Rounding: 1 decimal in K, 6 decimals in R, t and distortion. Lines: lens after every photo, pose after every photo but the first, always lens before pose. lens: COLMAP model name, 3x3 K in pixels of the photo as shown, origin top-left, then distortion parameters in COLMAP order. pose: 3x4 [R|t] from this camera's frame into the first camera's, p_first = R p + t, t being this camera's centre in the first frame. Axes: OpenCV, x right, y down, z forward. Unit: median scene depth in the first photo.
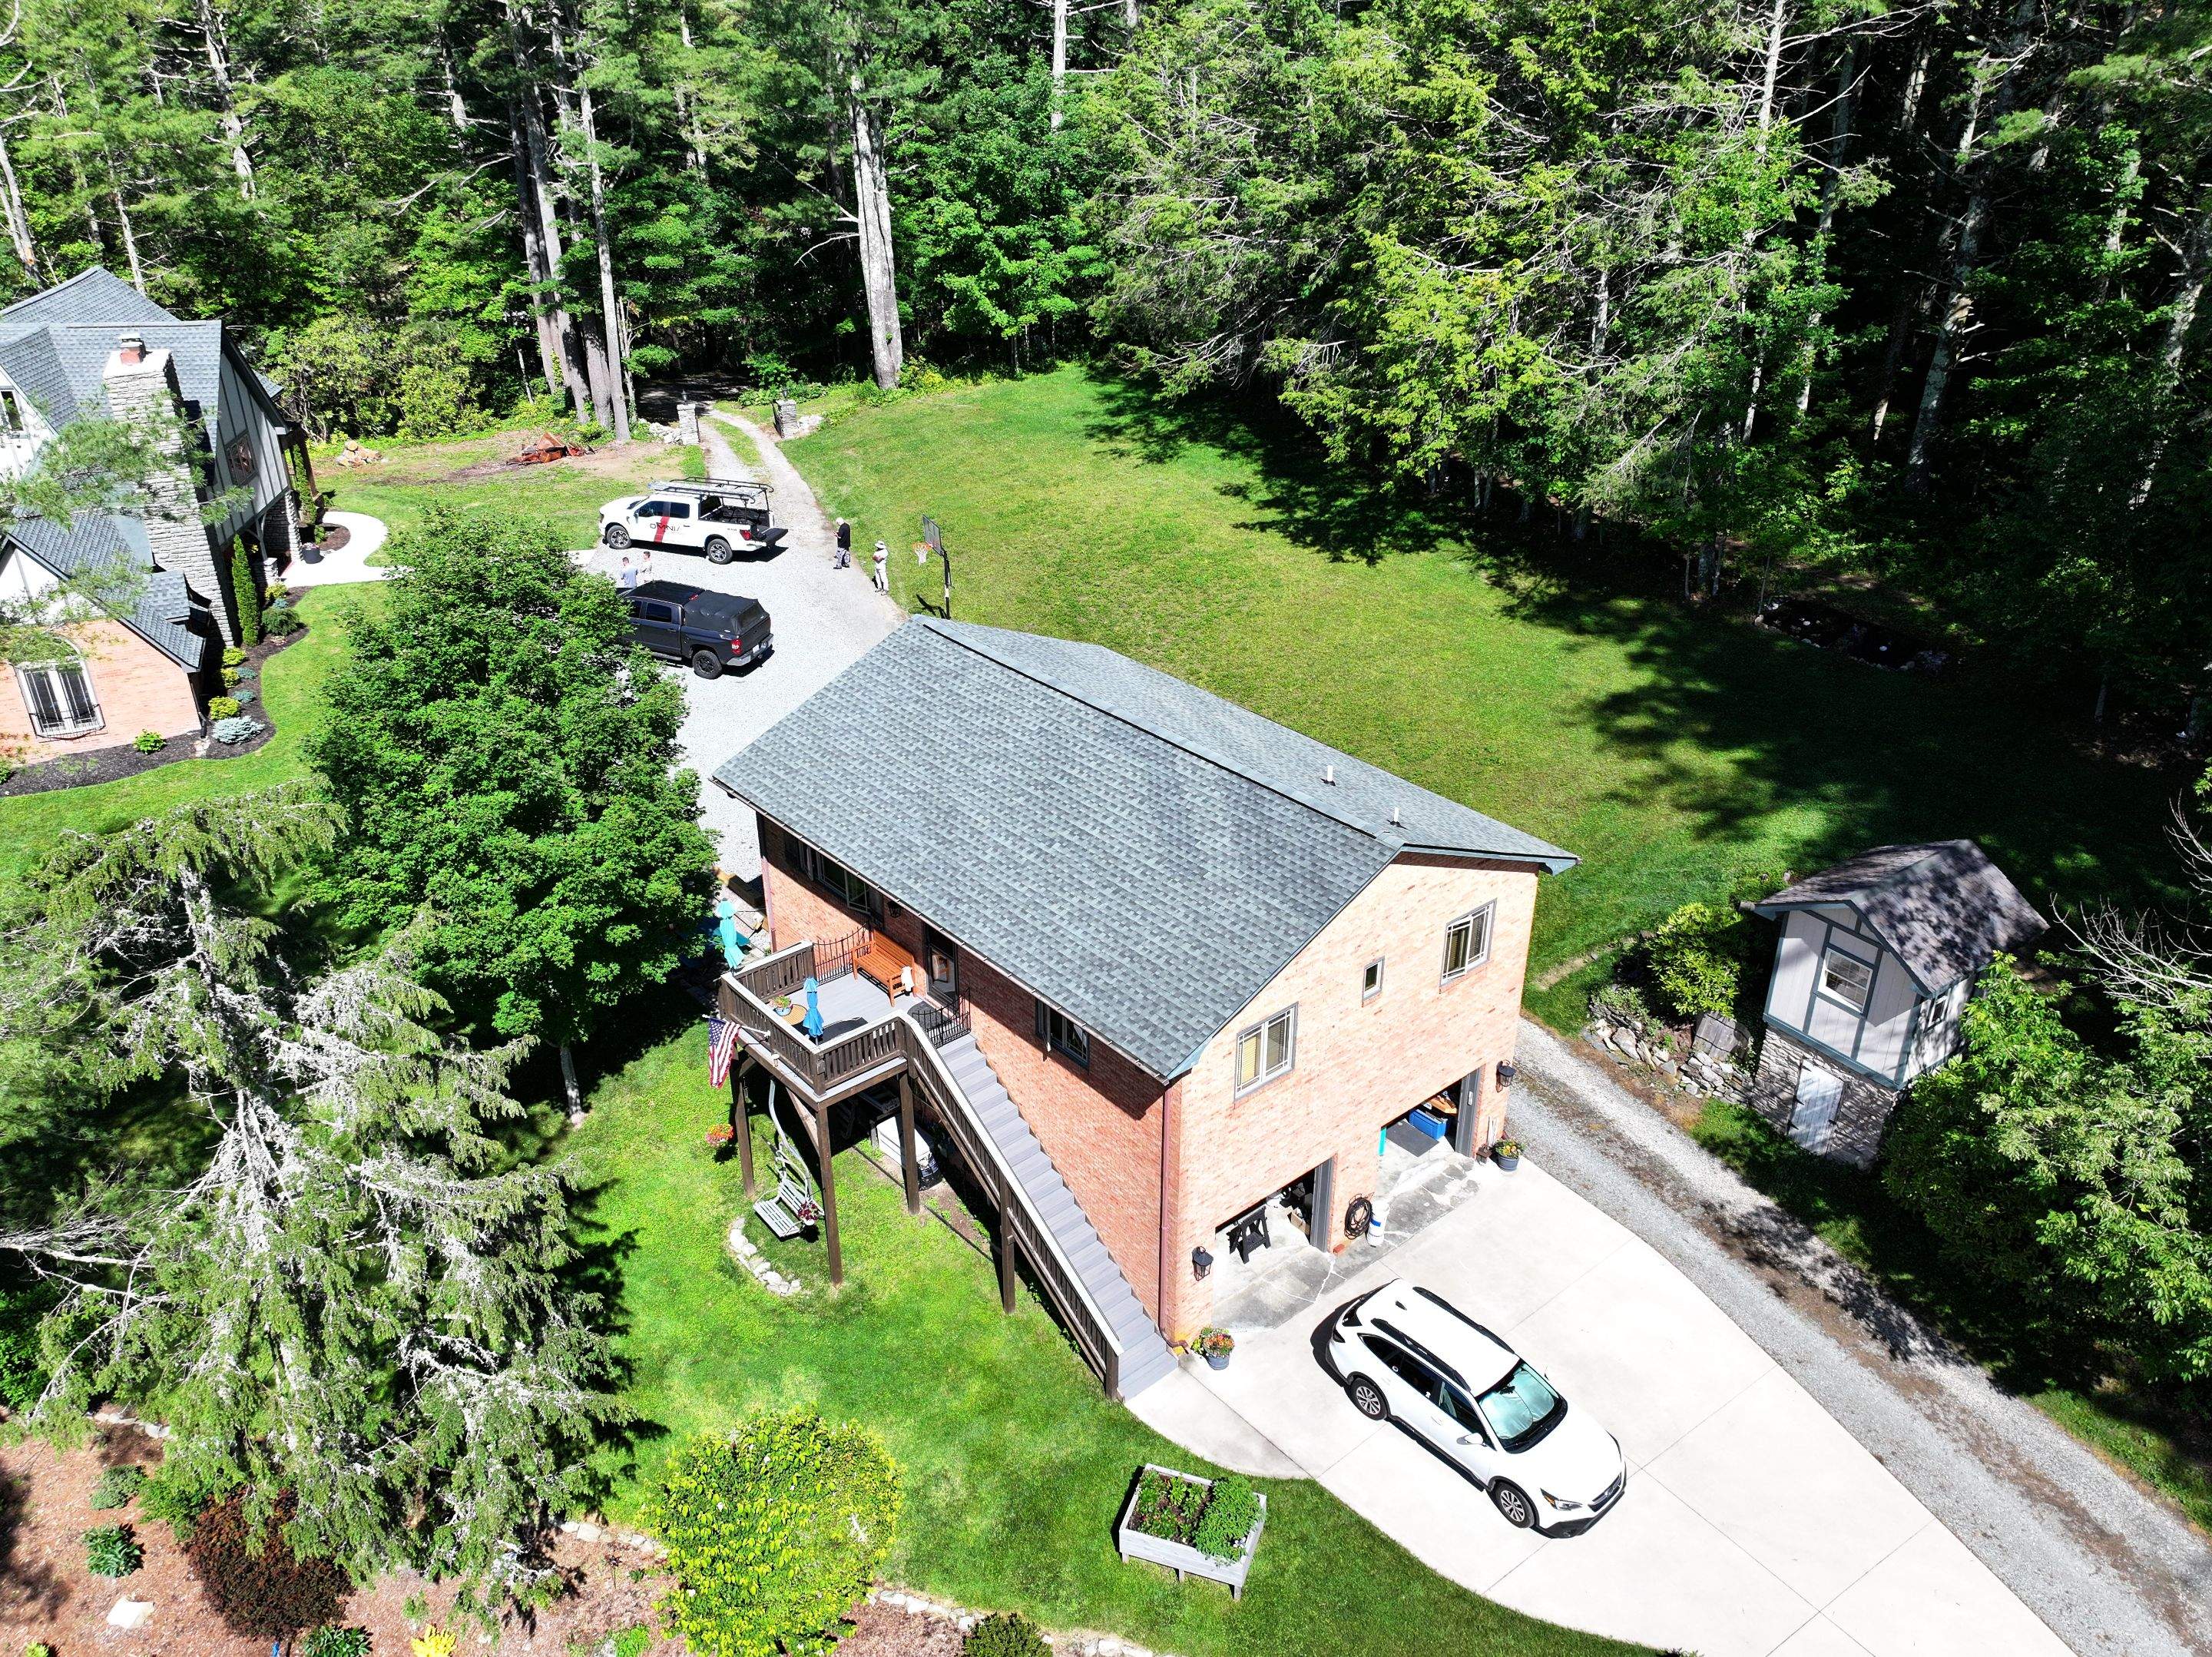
lens RADIAL K [[1767.5, 0, 1102.6], [0, 1767.5, 831.9], [0, 0, 1]] dist [0.002930, 0.008499]
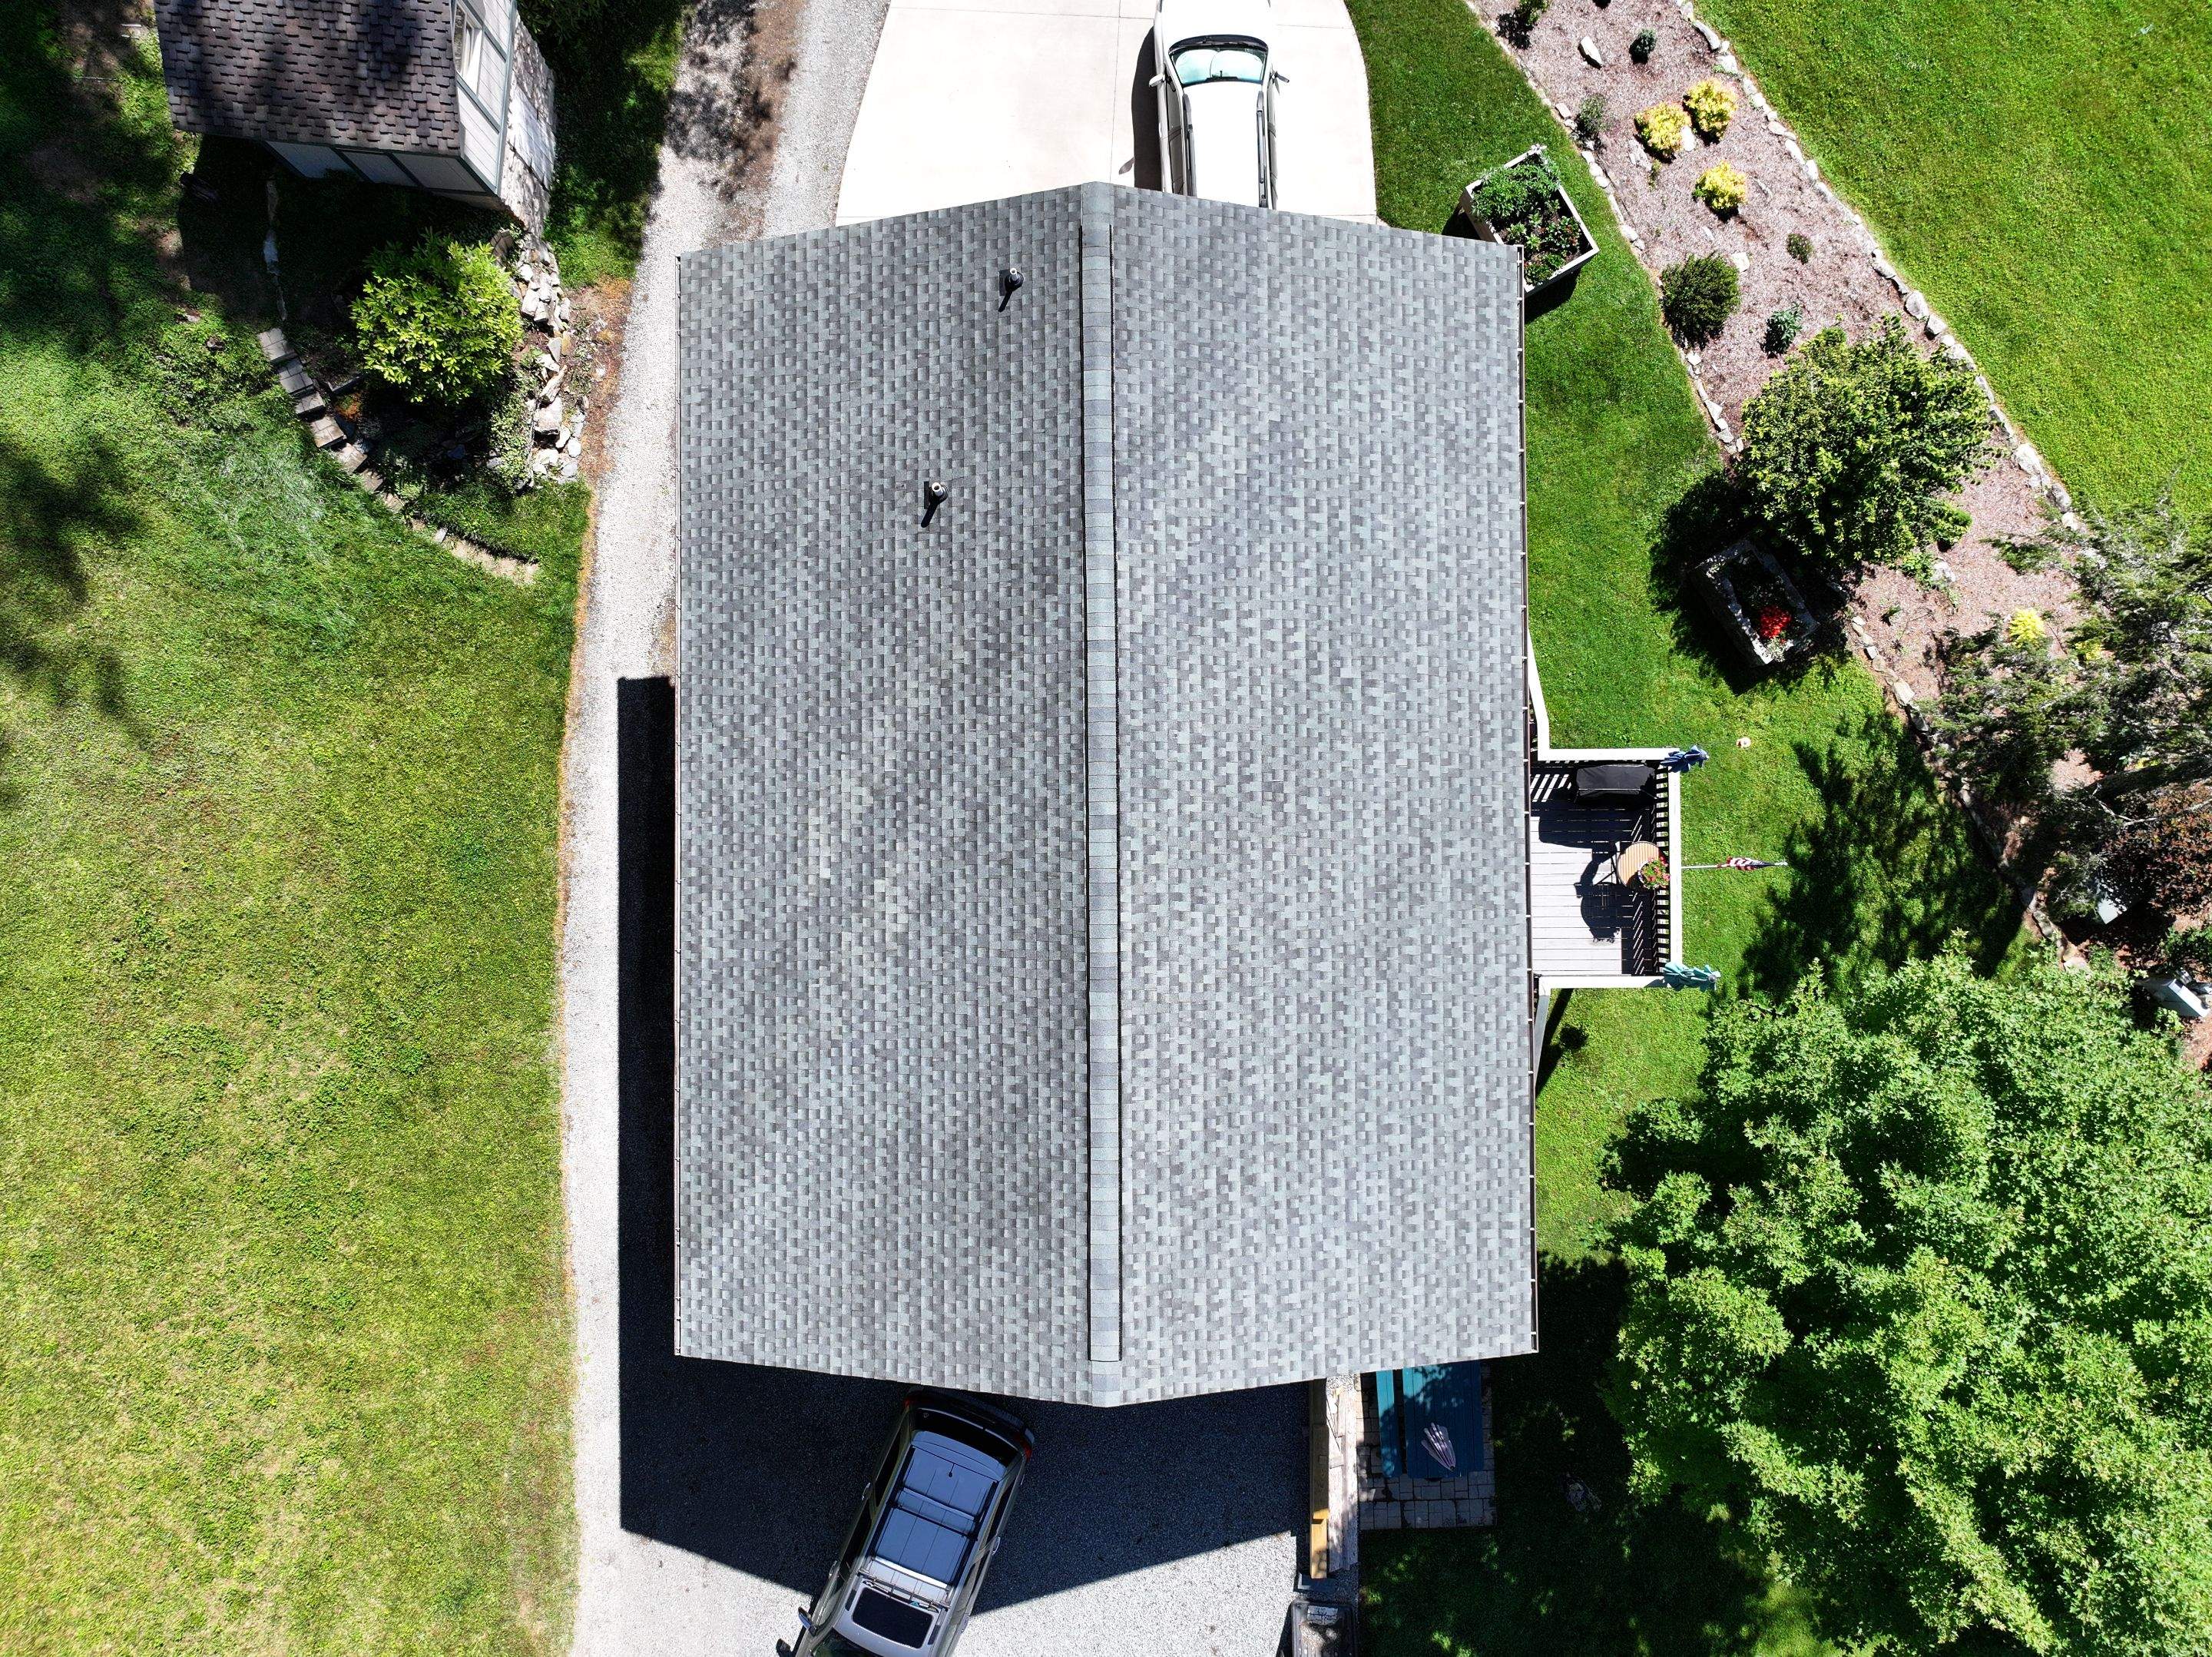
lens RADIAL K [[1786.1, 0, 1106.0], [0, 1786.1, 828.5], [0, 0, 1]] dist [-0.005921, 0.030311]
pose [[-0.764441, -0.644350, 0.021067, -0.007976], [0.310355, -0.339163, 0.888059, -0.579097], [-0.565075, 0.685407, 0.459247, 0.700644]]
